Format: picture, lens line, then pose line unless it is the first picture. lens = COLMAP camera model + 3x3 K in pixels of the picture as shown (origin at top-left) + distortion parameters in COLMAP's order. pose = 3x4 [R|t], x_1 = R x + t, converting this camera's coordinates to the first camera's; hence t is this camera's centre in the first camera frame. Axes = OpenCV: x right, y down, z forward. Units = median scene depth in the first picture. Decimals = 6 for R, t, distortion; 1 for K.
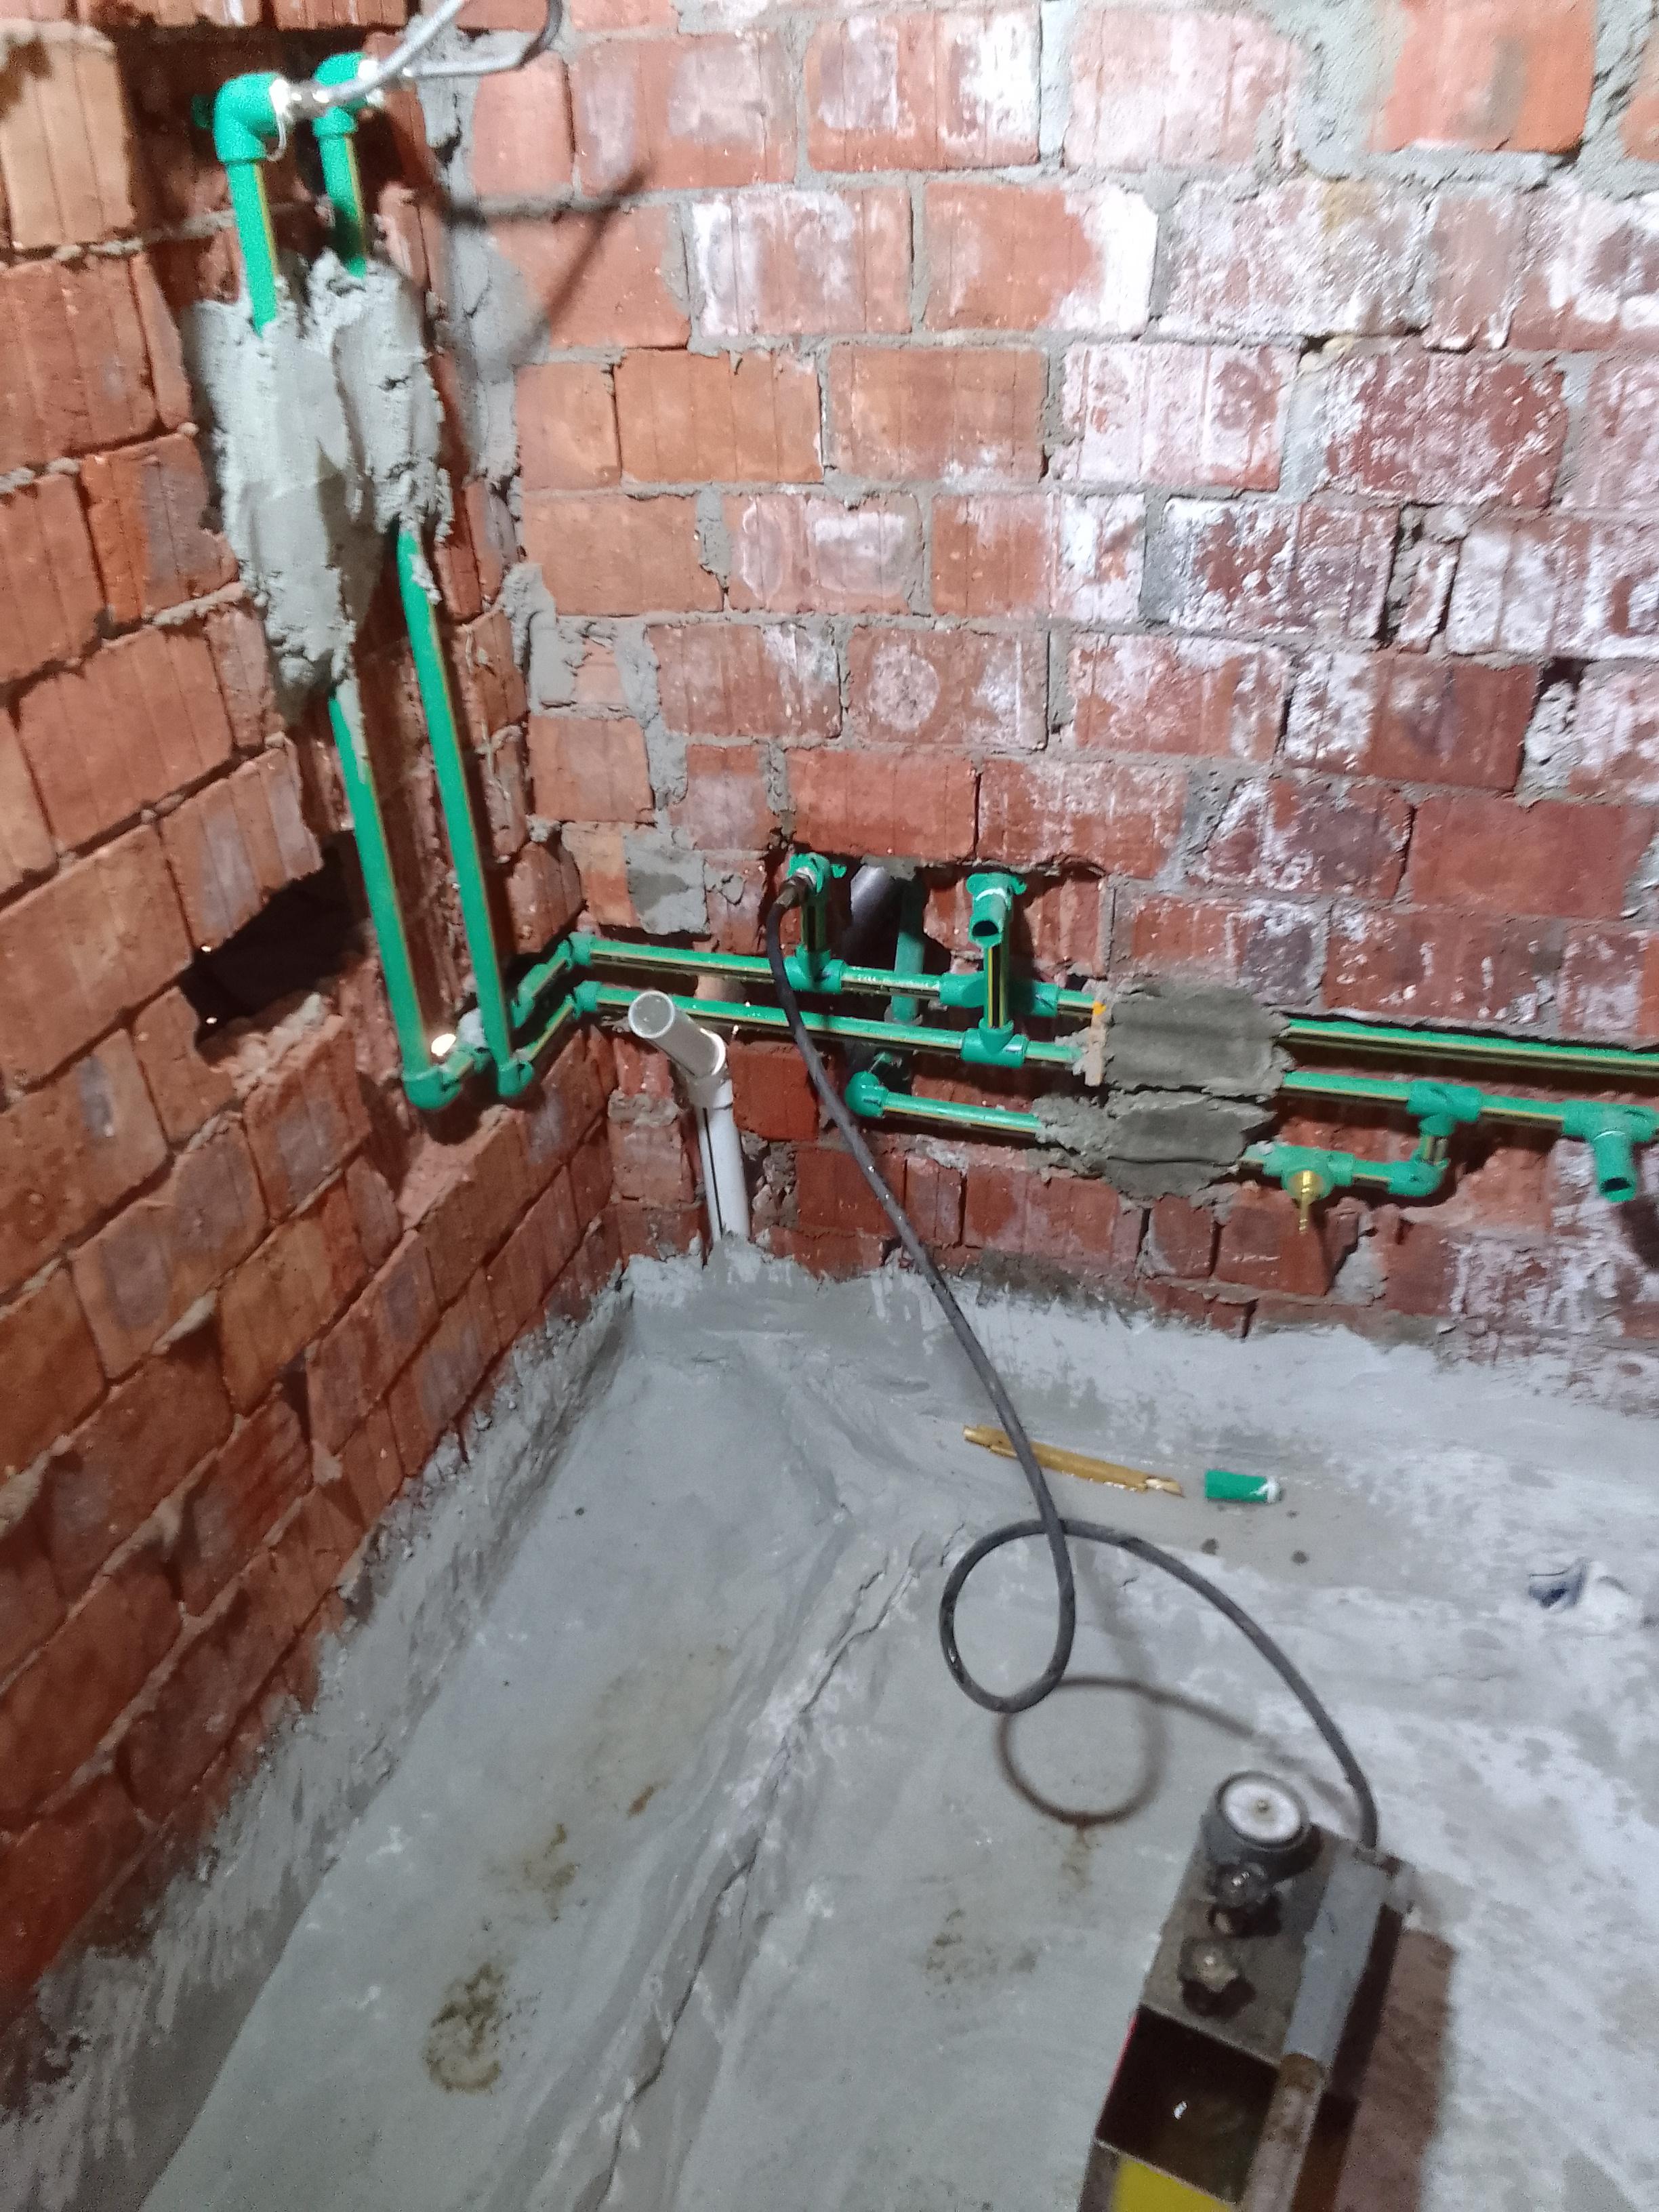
lens RADIAL K [[1638.9, 0, 827.1], [0, 1638.9, 1107.6], [0, 0, 1]] dist [0.012724, -0.066057]
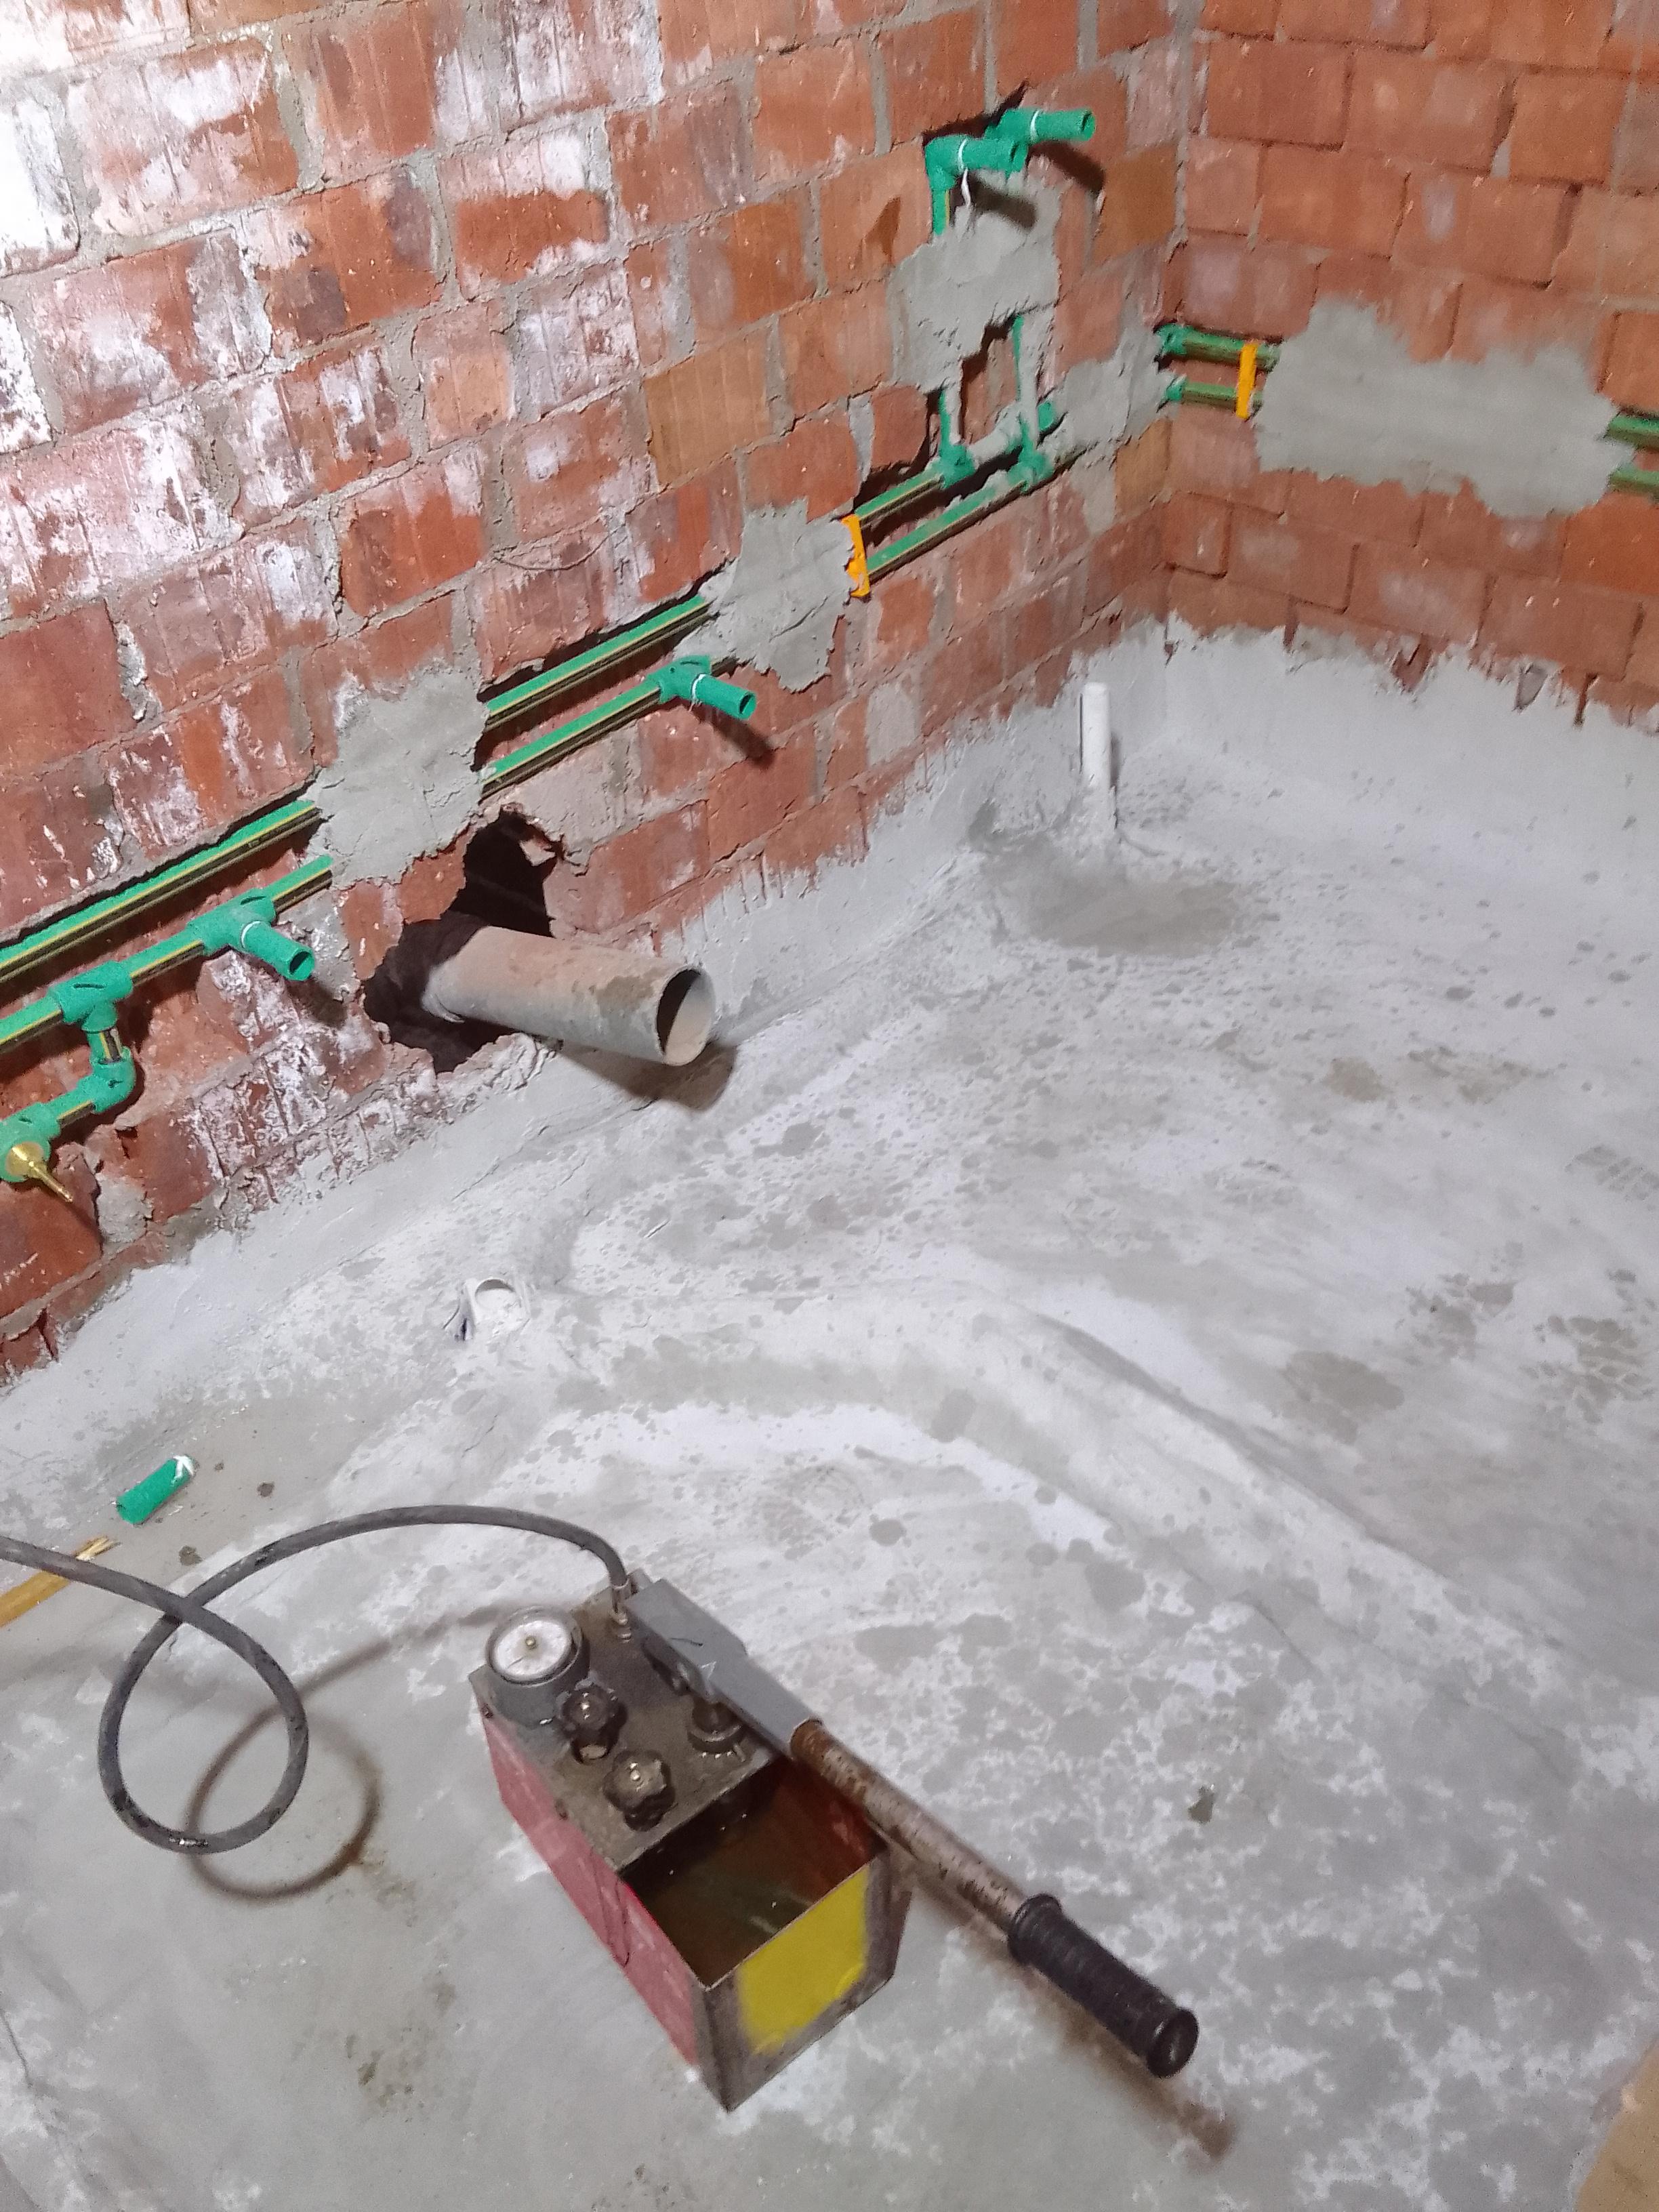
lens RADIAL K [[1638.9, 0, 825.3], [0, 1638.9, 1105.8], [0, 0, 1]] dist [0.012724, -0.066057]
pose [[0.401258, -0.556855, 0.727259, -0.148095], [0.513467, 0.794246, 0.324846, -0.038613], [-0.758515, 0.243076, 0.604624, 0.160900]]
